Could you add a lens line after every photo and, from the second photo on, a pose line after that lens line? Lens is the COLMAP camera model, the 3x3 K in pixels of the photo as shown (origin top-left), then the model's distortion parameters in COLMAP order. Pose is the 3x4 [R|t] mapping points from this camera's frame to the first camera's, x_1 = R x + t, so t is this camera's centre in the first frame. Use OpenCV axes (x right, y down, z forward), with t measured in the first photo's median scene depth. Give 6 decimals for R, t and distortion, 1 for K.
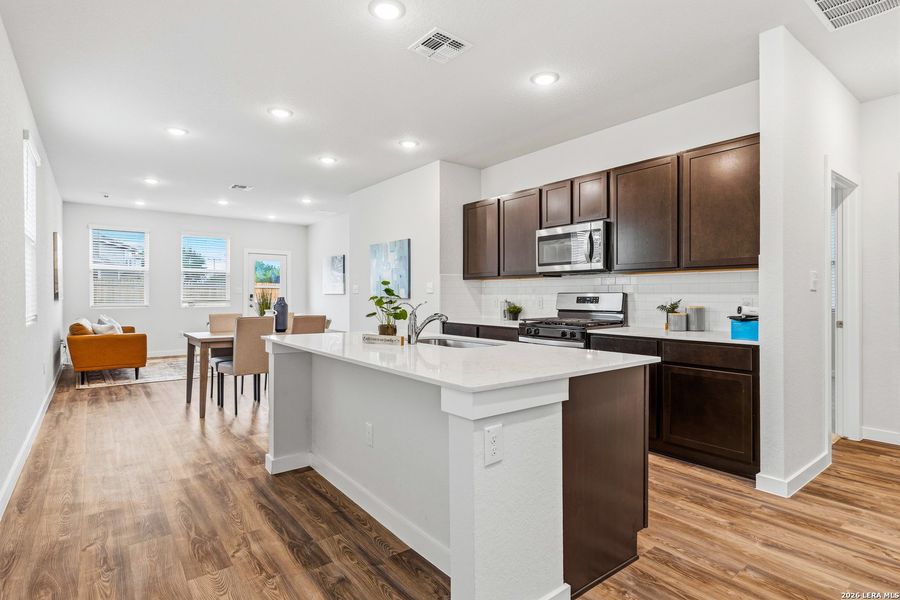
lens RADIAL K [[506.2, 0, 445.3], [0, 506.2, 298.8], [0, 0, 1]] dist [0.002726, 0.000596]
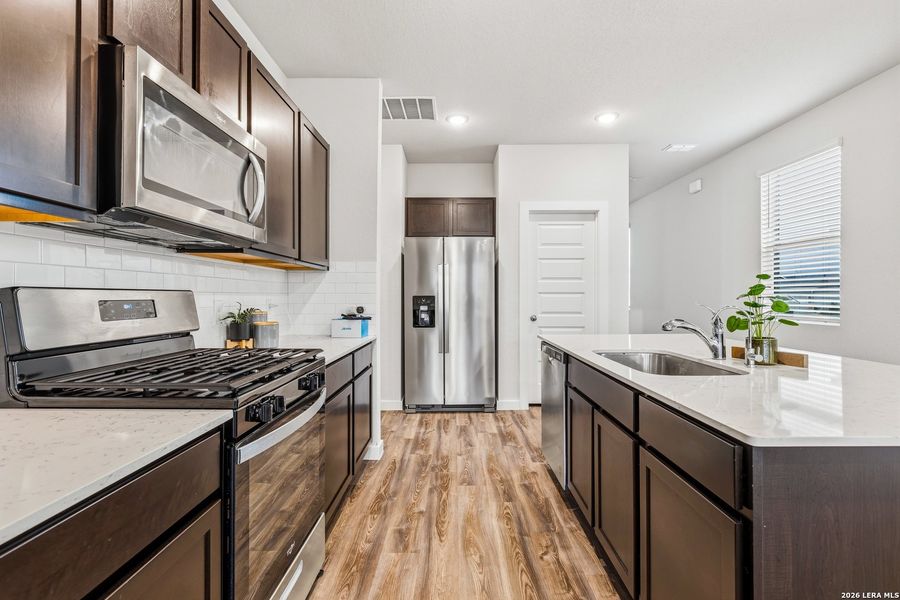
lens RADIAL K [[422.3, 0, 456.0], [0, 422.3, 296.0], [0, 0, 1]] dist [0.002689, -0.000044]
pose [[-0.799653, 0.005530, 0.600437, -0.119062], [0.010299, 0.999937, 0.004507, -0.008919], [-0.600374, 0.009788, -0.799659, 1.611561]]
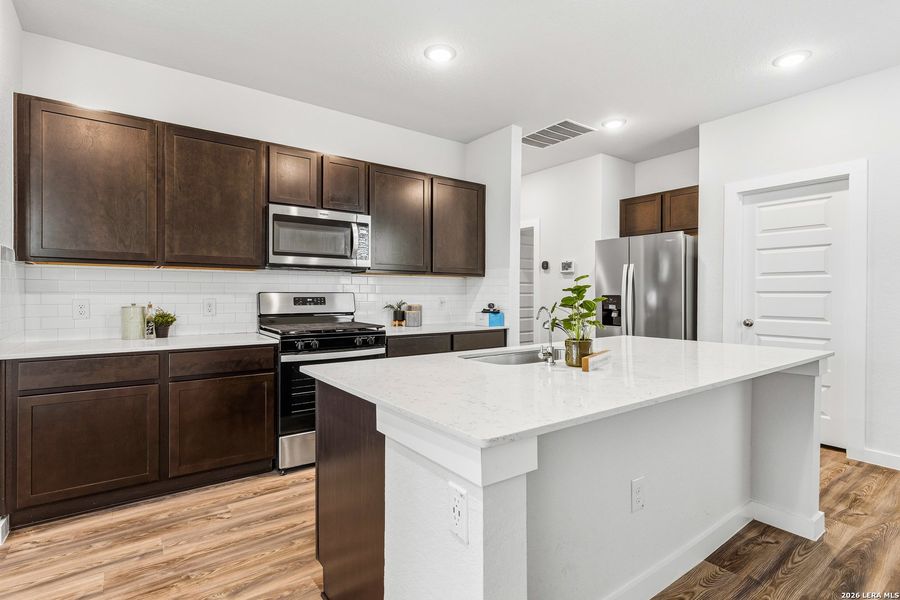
lens RADIAL K [[431.2, 0, 477.7], [0, 431.2, 300.0], [0, 0, 1]] dist [-0.001434, -0.000287]
pose [[-0.032448, -0.008793, 0.999435, -0.647349], [0.008356, 0.999924, 0.009068, -0.005127], [-0.999439, 0.008646, -0.032372, 1.091171]]
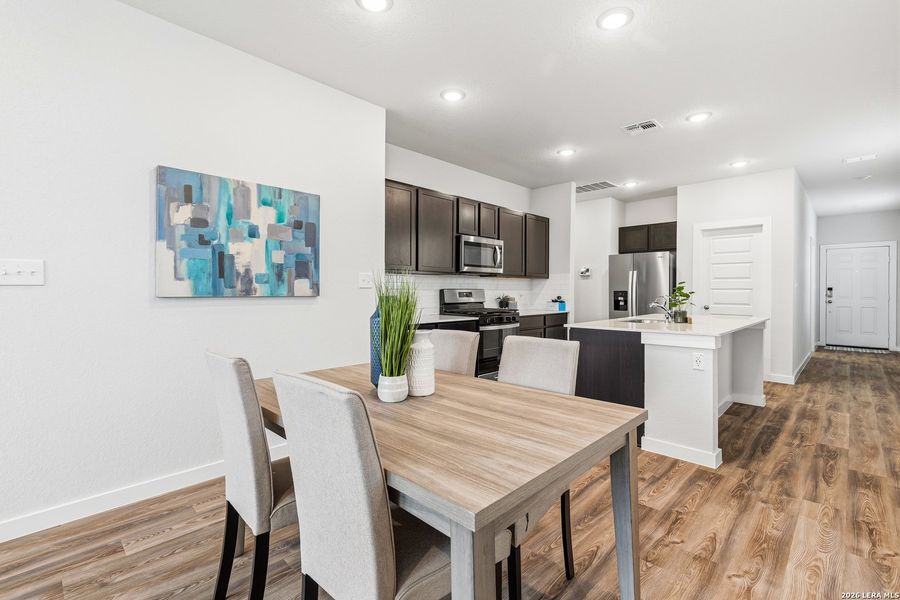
lens RADIAL K [[402.4, 0, 483.5], [0, 402.4, 295.7], [0, 0, 1]] dist [0.000712, -0.000071]
pose [[-0.214552, -0.011020, 0.976650, -1.089120], [0.008023, 0.999883, 0.013045, -0.011789], [-0.976680, 0.010634, -0.214439, 1.724796]]
